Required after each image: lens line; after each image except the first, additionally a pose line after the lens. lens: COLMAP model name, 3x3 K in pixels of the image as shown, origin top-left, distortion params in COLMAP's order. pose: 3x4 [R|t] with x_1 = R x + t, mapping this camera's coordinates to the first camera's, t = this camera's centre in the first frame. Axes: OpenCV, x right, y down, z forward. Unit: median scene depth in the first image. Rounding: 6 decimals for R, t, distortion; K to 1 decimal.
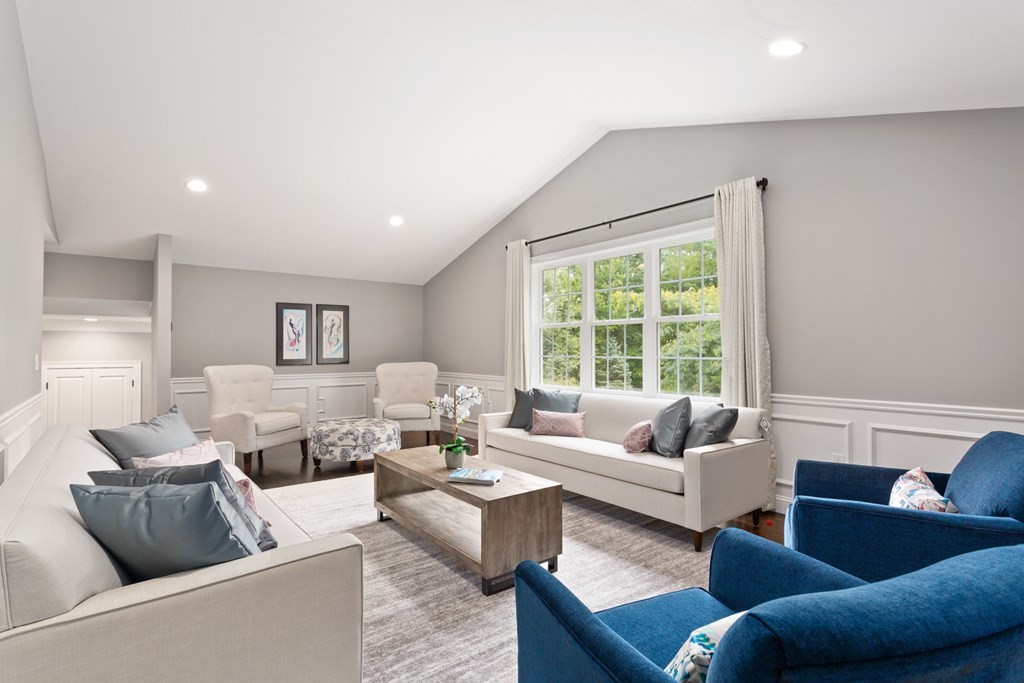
lens RADIAL K [[492.2, 0, 498.6], [0, 492.2, 343.0], [0, 0, 1]] dist [-0.000506, 0.000003]
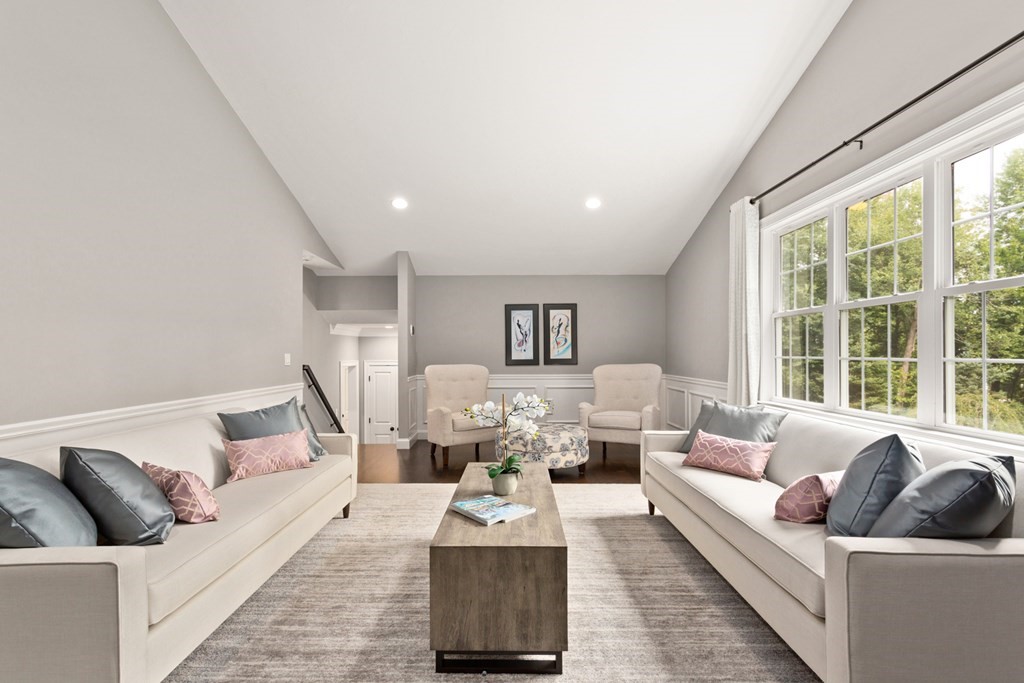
lens RADIAL K [[499.4, 0, 511.4], [0, 499.4, 352.0], [0, 0, 1]] dist [0.000586, 0.000374]
pose [[0.789045, -0.003131, -0.614327, 0.258017], [0.011613, 0.999884, 0.009820, 0.009362], [0.614225, -0.014883, 0.788990, 0.228031]]
